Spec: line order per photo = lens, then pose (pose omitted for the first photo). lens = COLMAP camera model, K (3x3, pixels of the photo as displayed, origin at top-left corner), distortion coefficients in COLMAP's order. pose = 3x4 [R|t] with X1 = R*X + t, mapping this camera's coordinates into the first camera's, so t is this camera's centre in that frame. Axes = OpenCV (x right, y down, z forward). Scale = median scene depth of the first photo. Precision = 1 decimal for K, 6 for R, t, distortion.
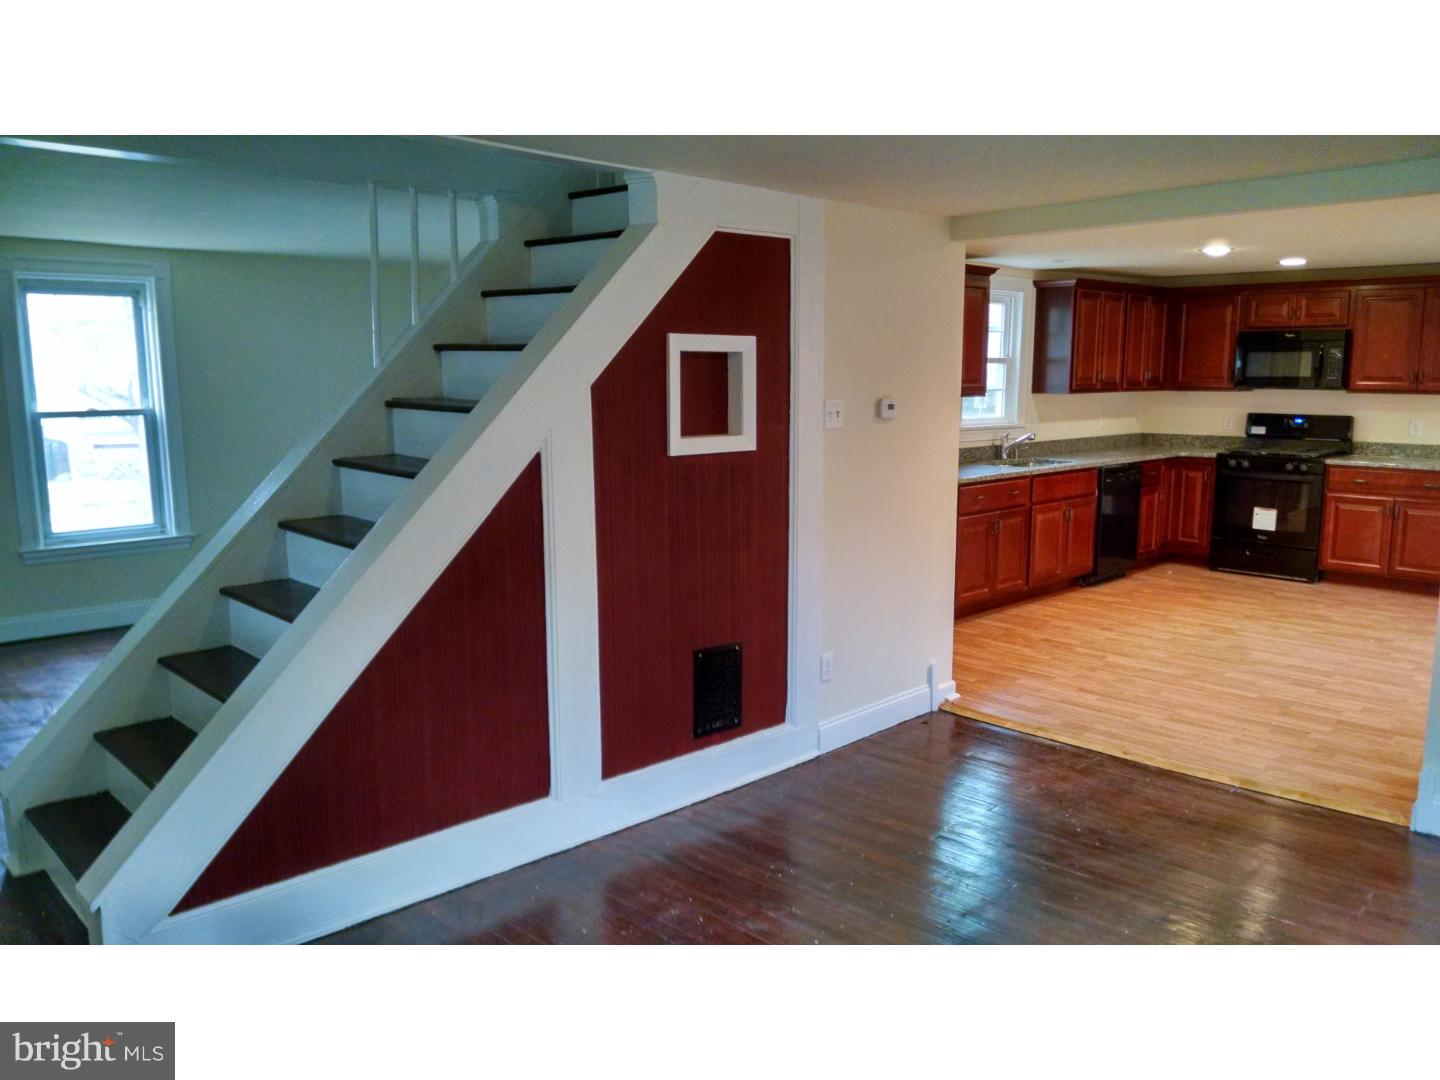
lens RADIAL K [[1084.2, 0, 718.3], [0, 1084.2, 540.6], [0, 0, 1]] dist [0.009143, -0.039073]
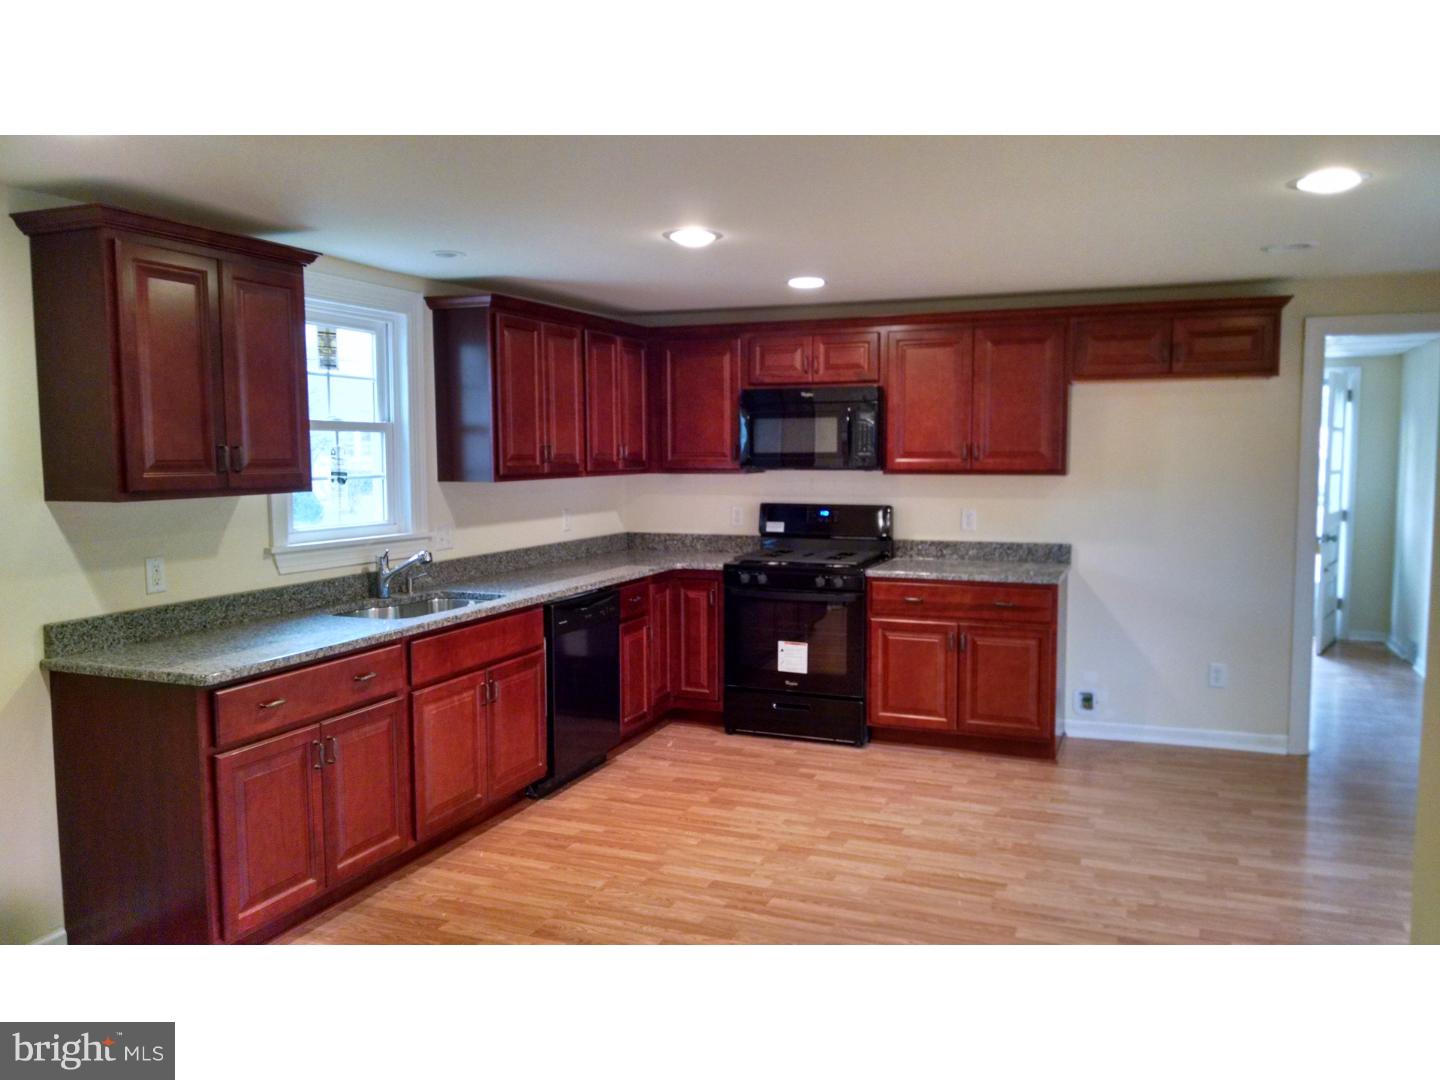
lens RADIAL K [[1084.2, 0, 721.9], [0, 1084.2, 539.4], [0, 0, 1]] dist [0.009143, -0.039073]
pose [[0.914057, -0.036763, 0.403916, 0.191115], [0.065792, 0.996133, -0.058222, -0.058771], [-0.400214, 0.079793, 0.912941, 0.390769]]
